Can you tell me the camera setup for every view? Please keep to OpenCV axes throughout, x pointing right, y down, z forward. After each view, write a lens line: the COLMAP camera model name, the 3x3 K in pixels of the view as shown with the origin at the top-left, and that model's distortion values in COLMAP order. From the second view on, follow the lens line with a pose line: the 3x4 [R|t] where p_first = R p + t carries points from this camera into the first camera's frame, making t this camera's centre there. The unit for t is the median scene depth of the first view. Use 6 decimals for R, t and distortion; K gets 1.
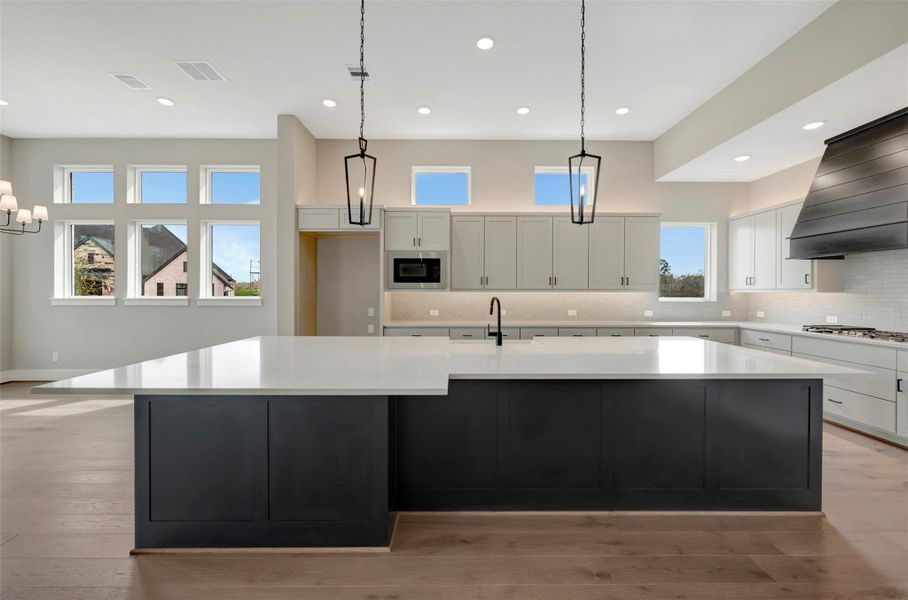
lens RADIAL K [[359.8, 0, 454.9], [0, 359.8, 294.1], [0, 0, 1]] dist [-0.000824, 0.000916]
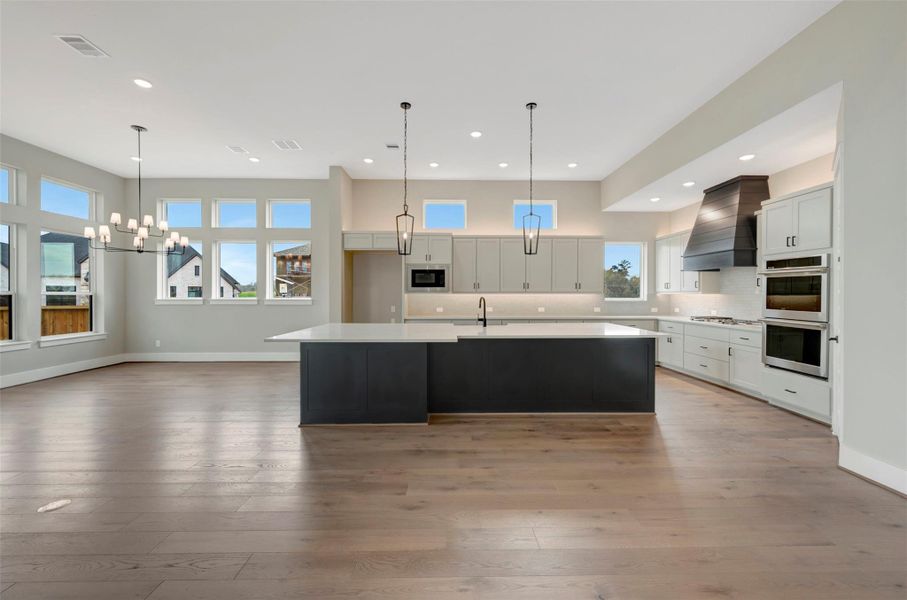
lens RADIAL K [[359.4, 0, 451.5], [0, 359.4, 299.1], [0, 0, 1]] dist [-0.000824, 0.000916]
pose [[0.999993, -0.001697, 0.003391, -0.020220], [0.001664, 0.999950, 0.009863, 0.000309], [-0.003408, -0.009857, 0.999946, -0.391181]]
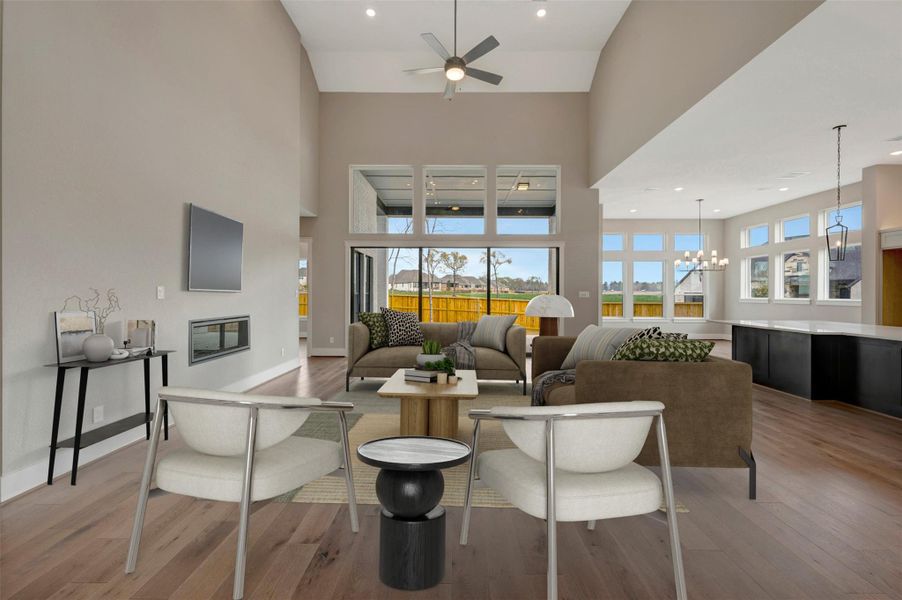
lens RADIAL K [[353.6, 0, 456.7], [0, 353.6, 295.1], [0, 0, 1]] dist [-0.000248, 0.000470]
pose [[-0.015479, 0.002323, -0.999877, 0.892804], [-0.009549, 0.999951, 0.002471, 0.003382], [0.999835, 0.009586, -0.015456, -0.542544]]
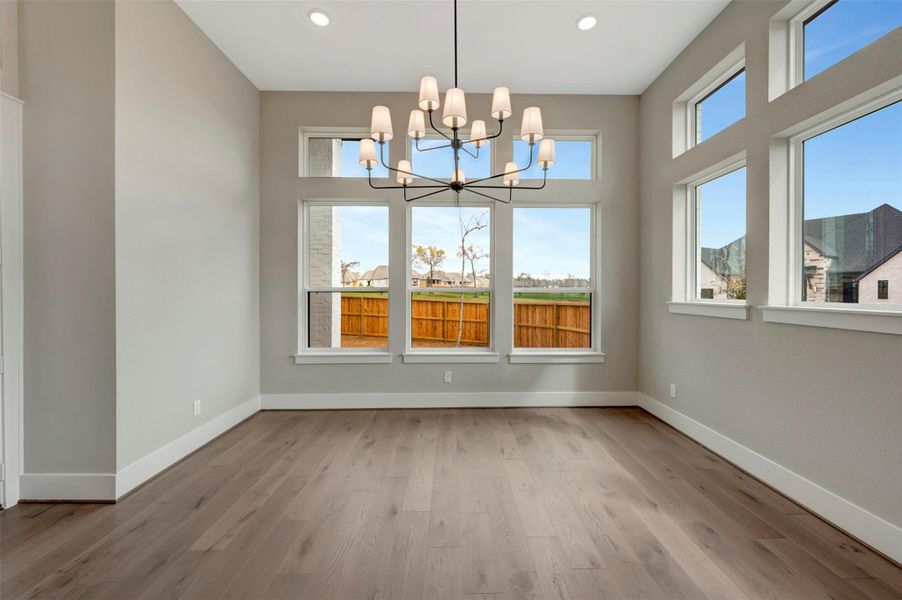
lens RADIAL K [[361.5, 0, 454.9], [0, 361.5, 294.8], [0, 0, 1]] dist [-0.001418, -0.000681]
pose [[0.008111, 0.009944, -0.999918, -0.502882], [-0.008826, 0.999912, 0.009873, -0.004835], [0.999928, 0.008745, 0.008198, 0.666787]]
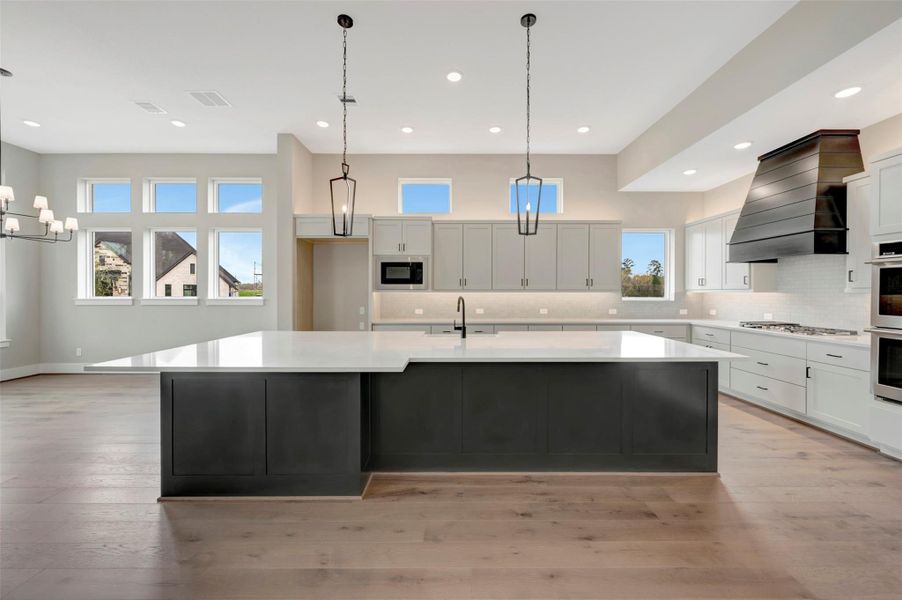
lens RADIAL K [[353.6, 0, 450.6], [0, 353.6, 294.7], [0, 0, 1]] dist [-0.000248, 0.000470]
pose [[0.999942, -0.001452, -0.010681, 0.058016], [0.001469, 0.999998, 0.001579, -0.000439], [0.010678, -0.001594, 0.999942, -0.093523]]
